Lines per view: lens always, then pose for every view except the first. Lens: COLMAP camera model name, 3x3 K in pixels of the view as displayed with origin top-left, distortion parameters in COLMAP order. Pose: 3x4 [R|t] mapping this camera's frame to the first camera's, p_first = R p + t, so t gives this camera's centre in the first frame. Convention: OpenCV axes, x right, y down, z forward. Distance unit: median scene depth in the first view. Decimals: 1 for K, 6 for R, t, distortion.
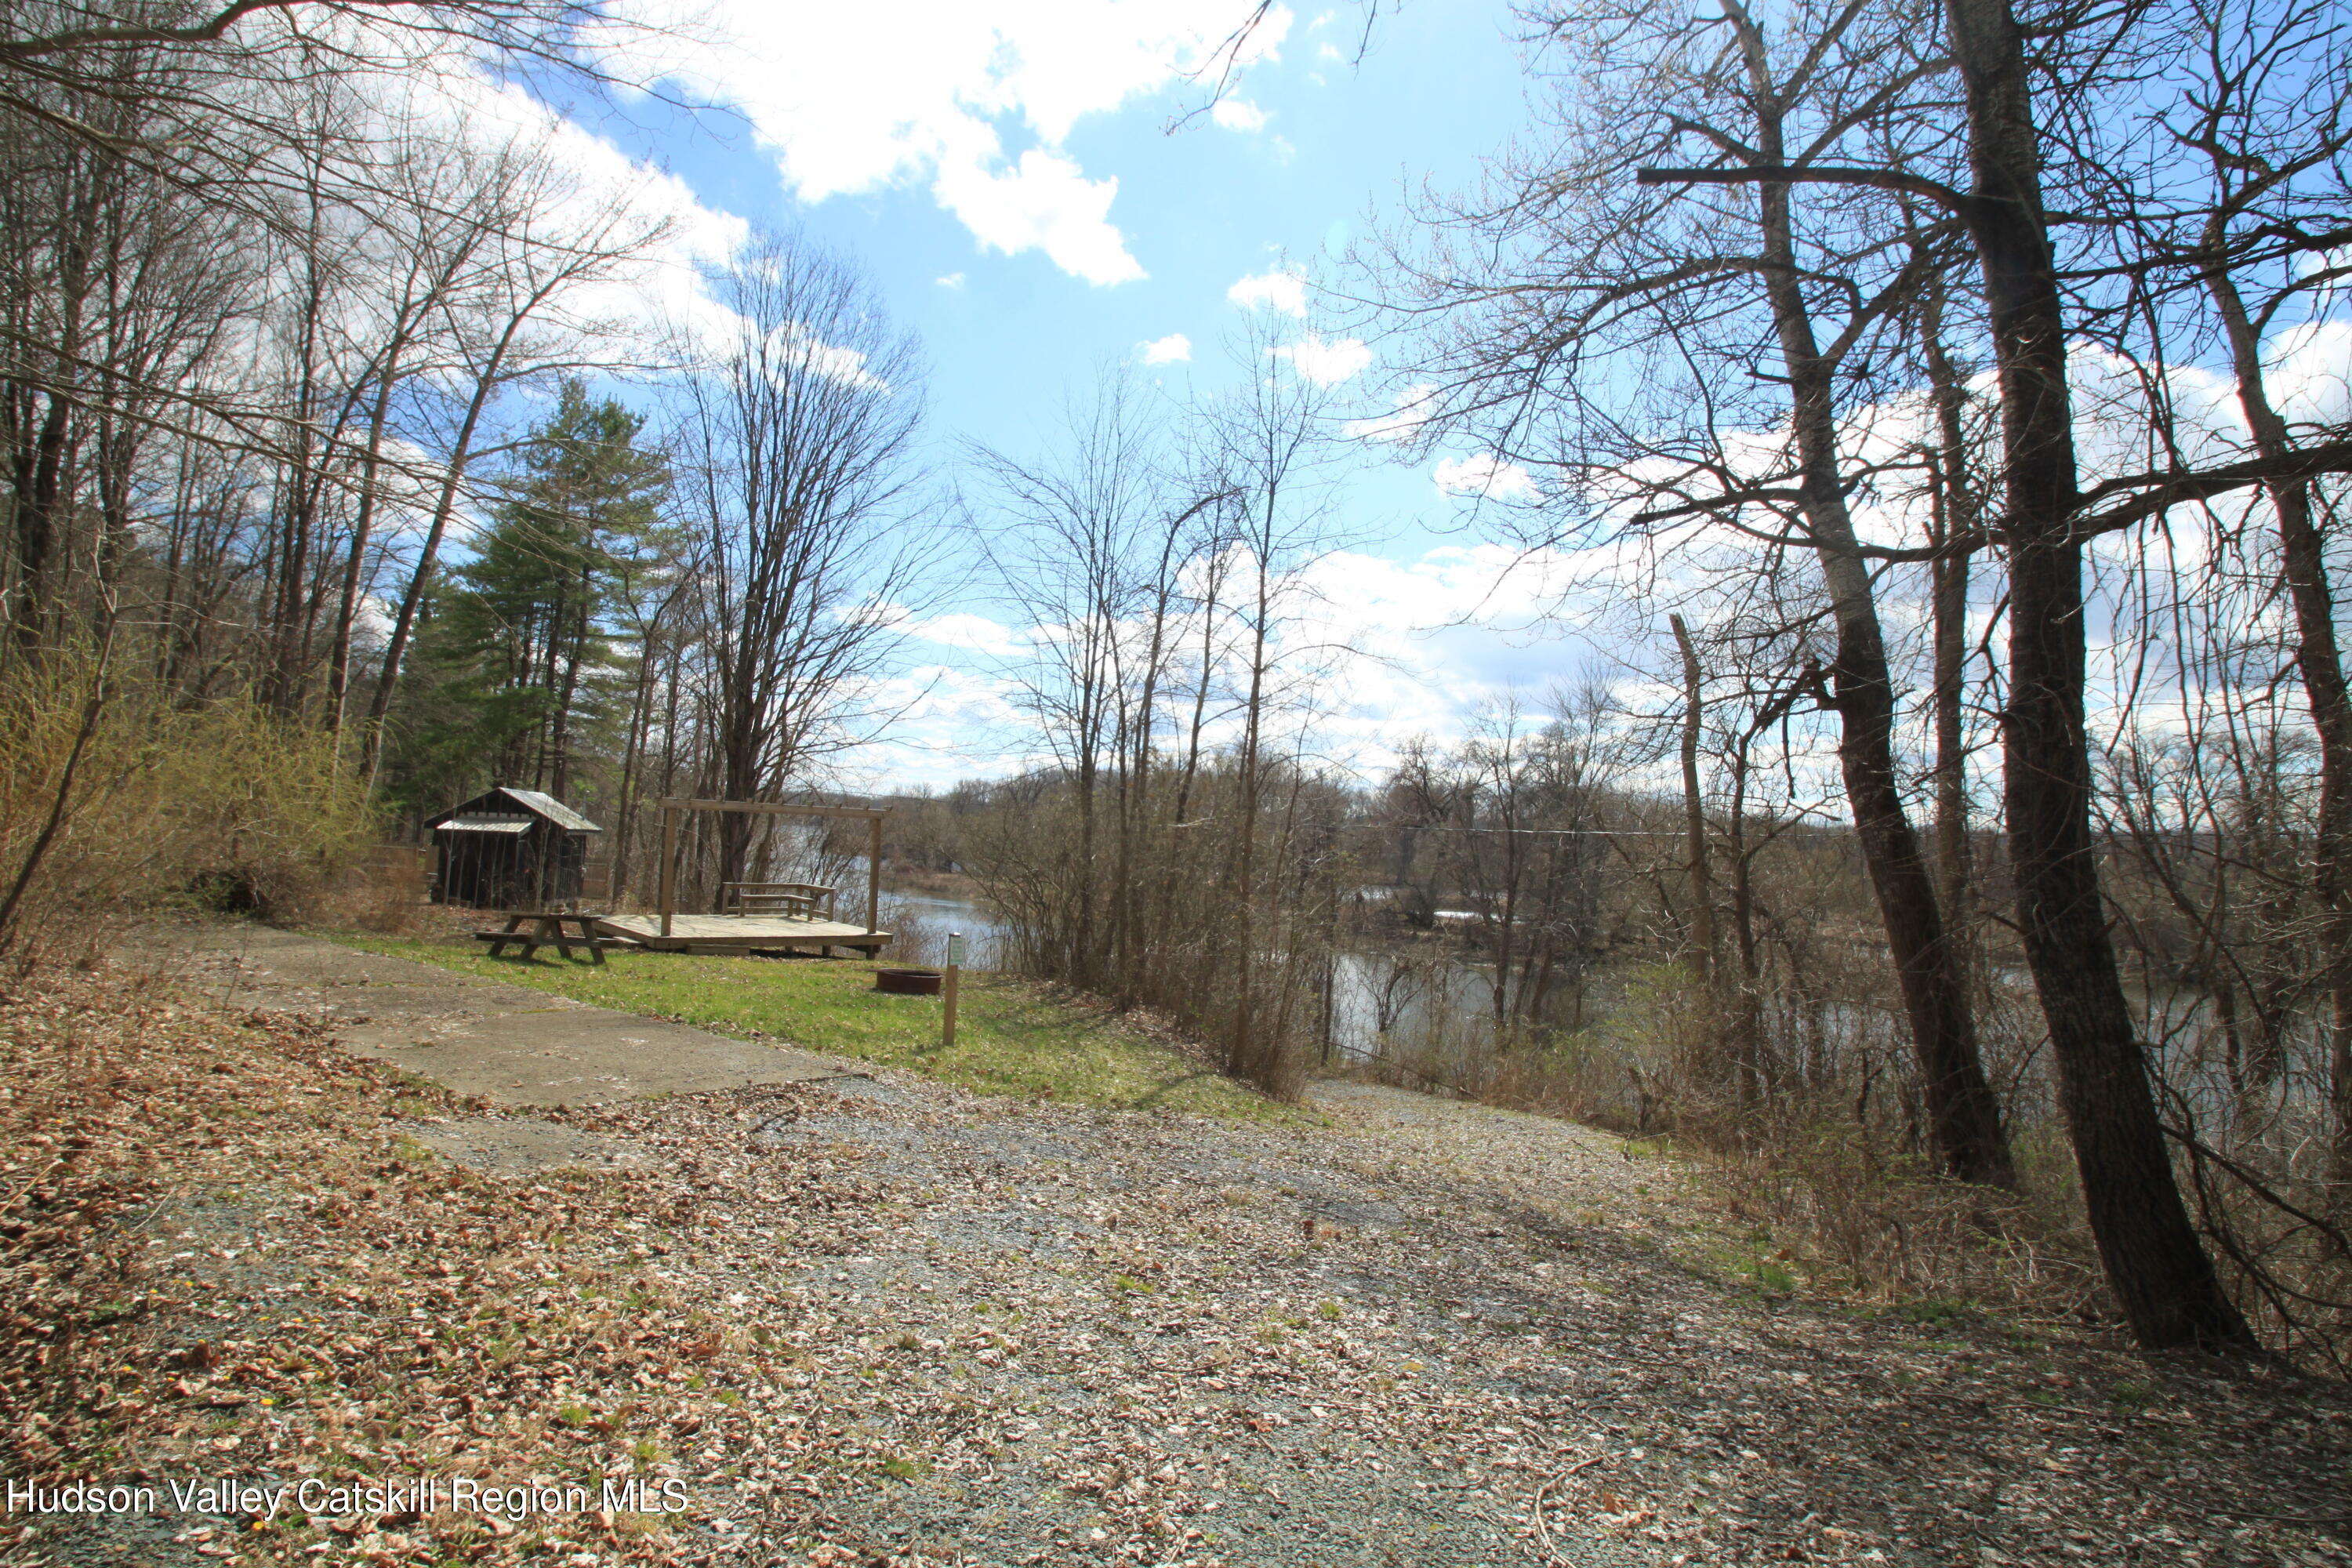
lens RADIAL K [[1230.8, 0, 1165.7], [0, 1230.8, 804.3], [0, 0, 1]] dist [-0.000776, 0.001389]
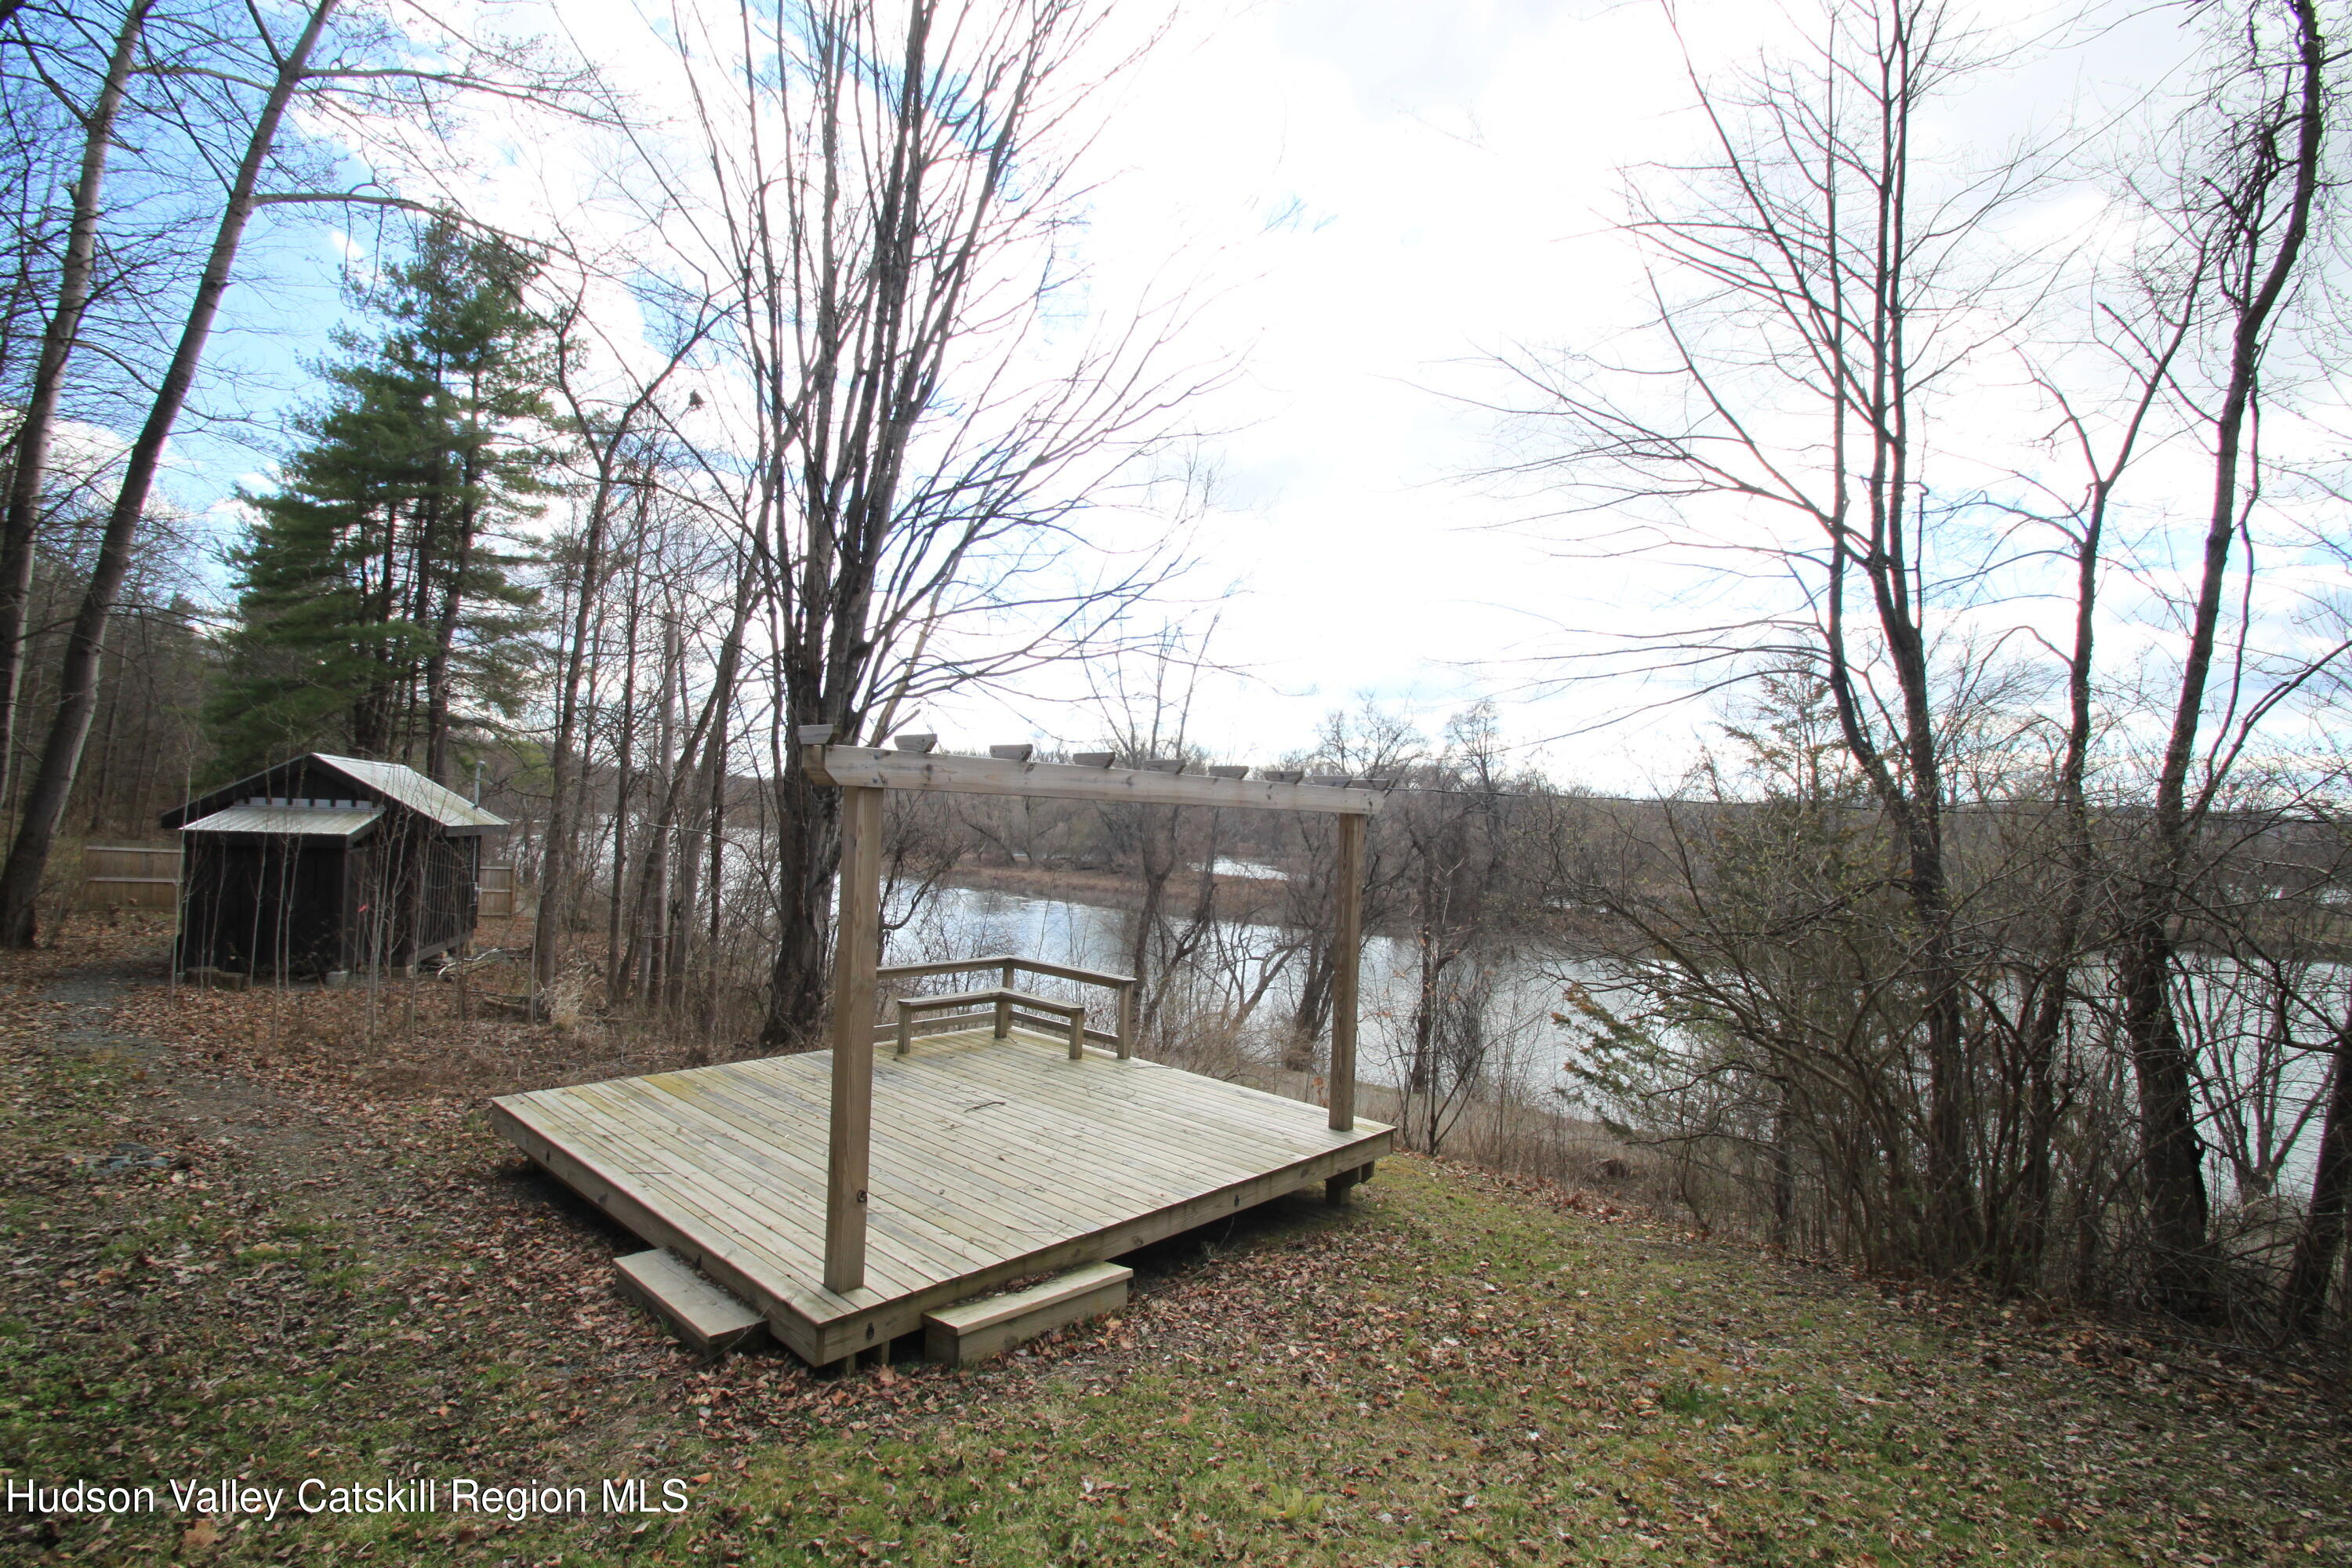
lens RADIAL K [[1102.8, 0, 1142.4], [0, 1102.8, 814.7], [0, 0, 1]] dist [0.002177, -0.002921]
pose [[0.994418, -0.007517, 0.105245, -0.225130], [0.004751, 0.999637, 0.026510, 0.002907], [-0.105406, -0.025862, 0.994093, 0.471214]]
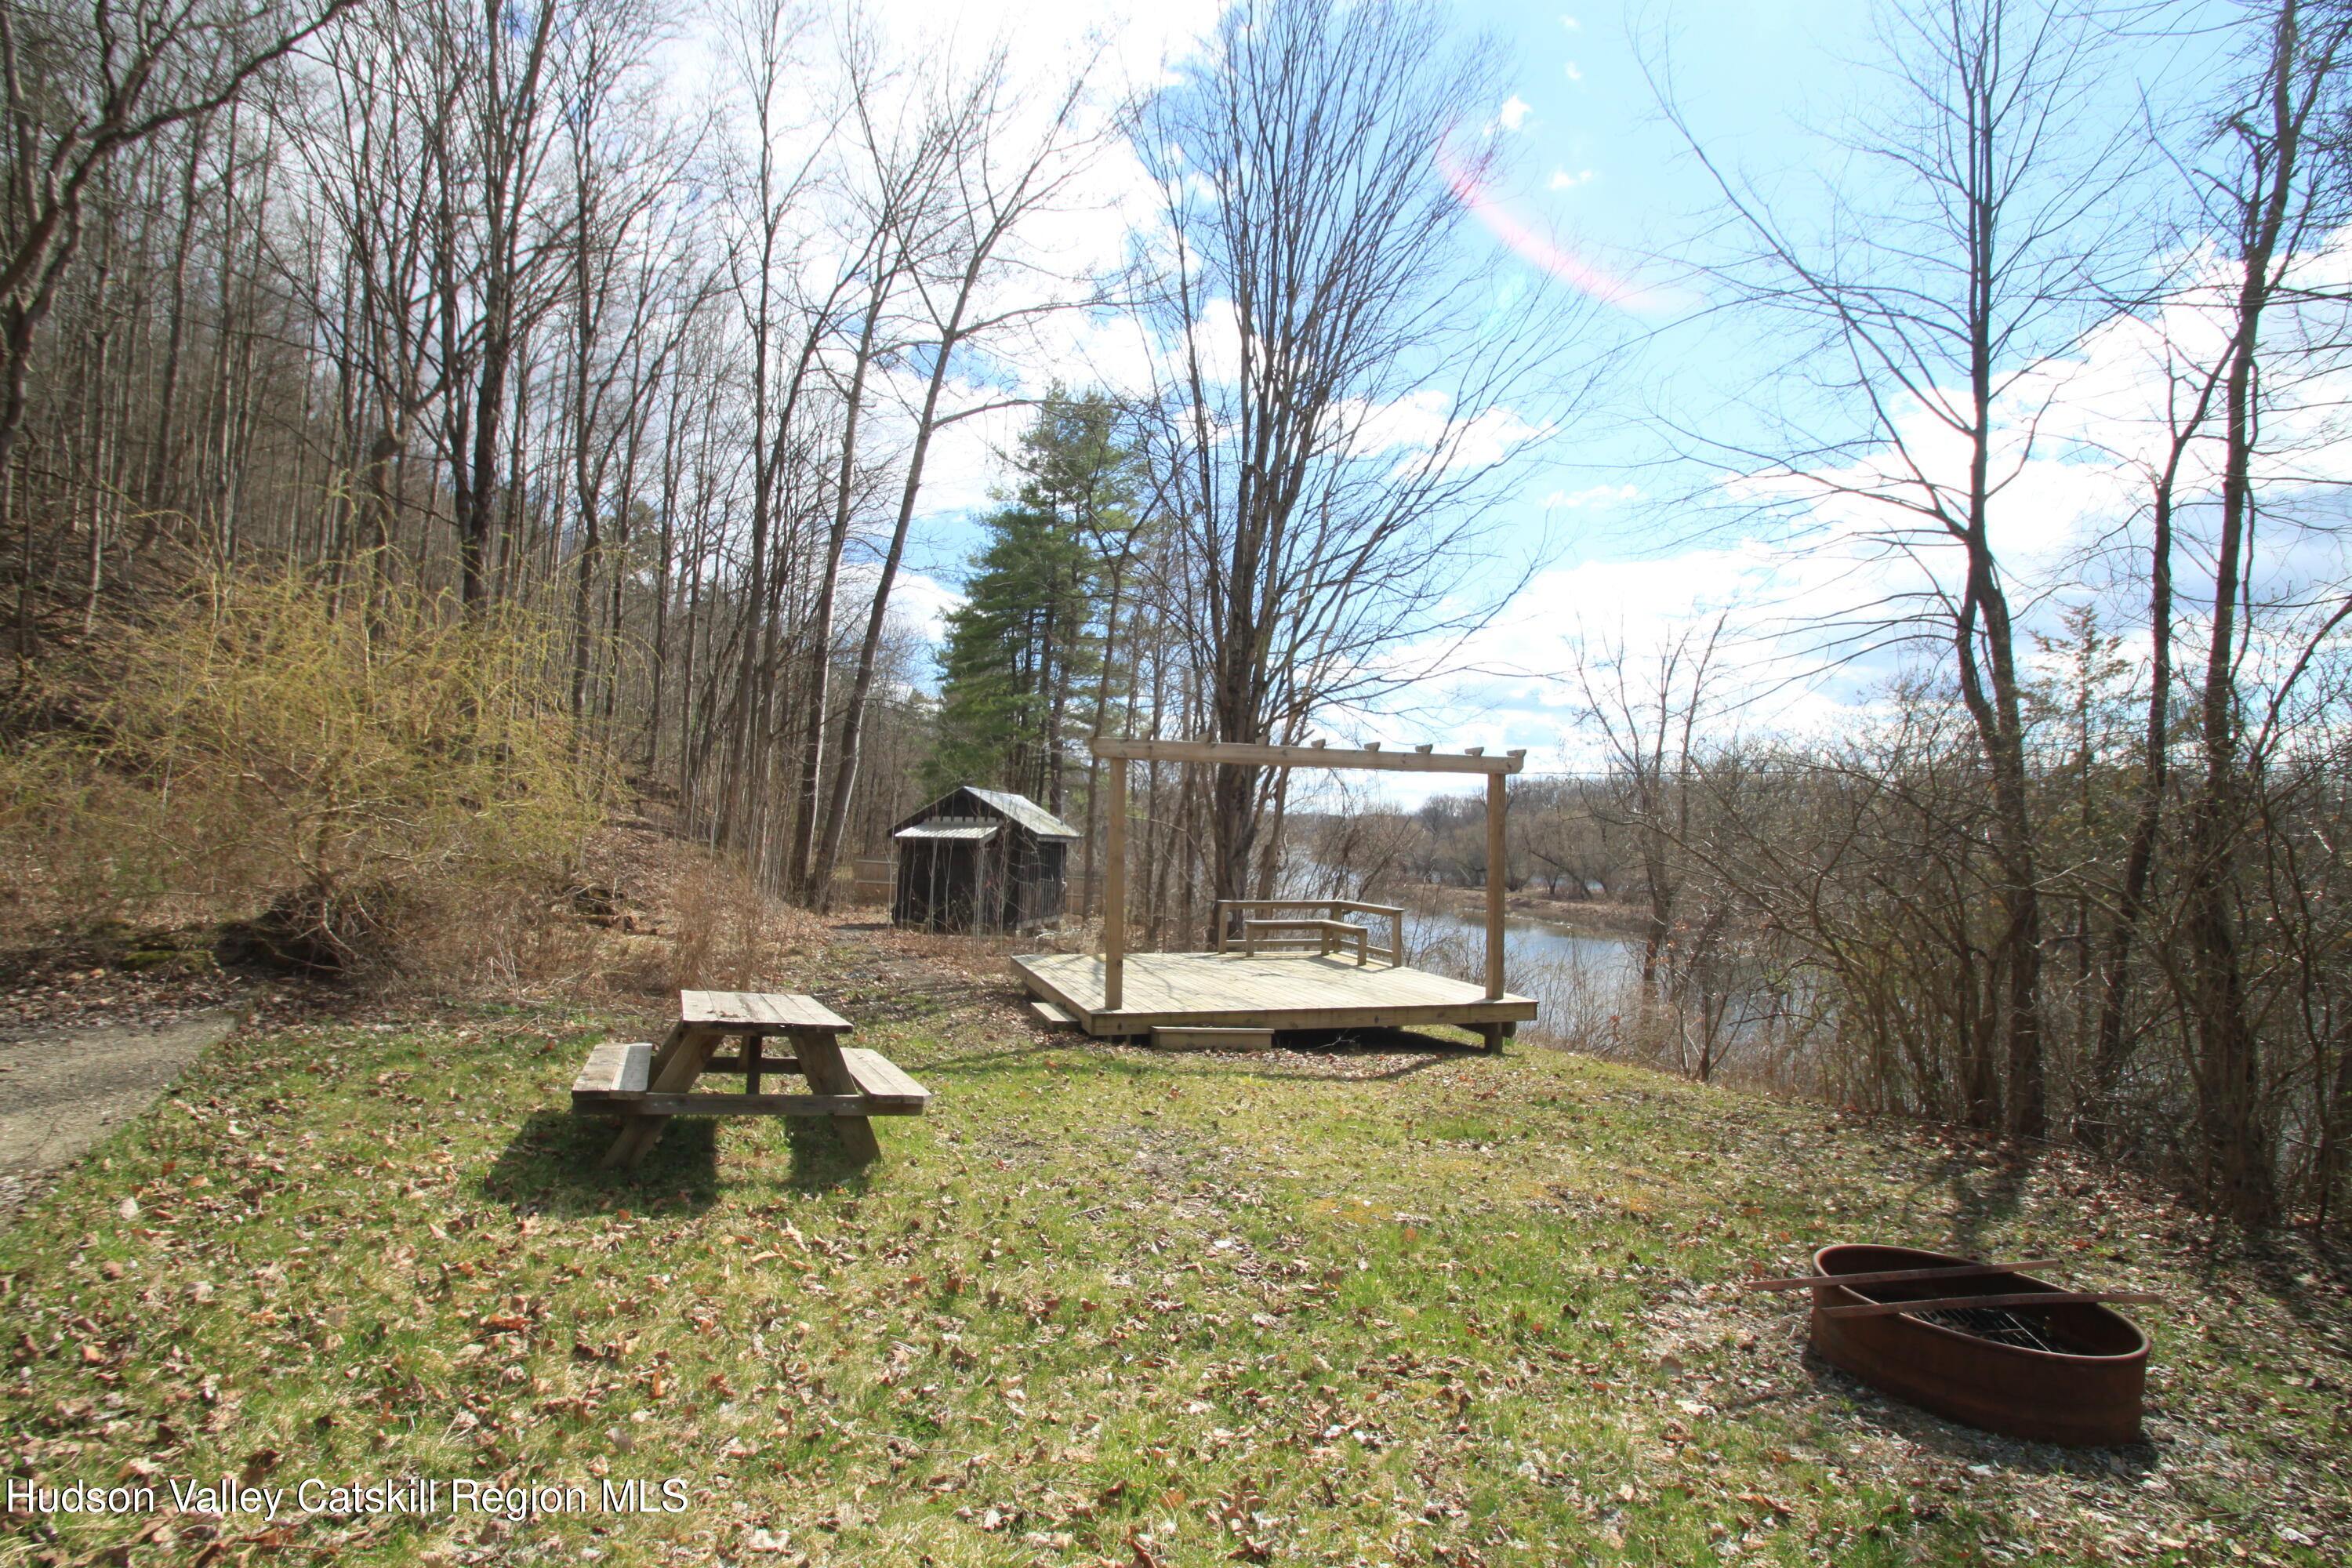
lens RADIAL K [[1102.8, 0, 1189.1], [0, 1102.8, 821.3], [0, 0, 1]] dist [0.002177, -0.002921]
pose [[0.931767, -0.030590, -0.361765, -0.129884], [0.029578, 0.999528, -0.008337, 0.020966], [0.361849, -0.002932, 0.932232, 0.360322]]
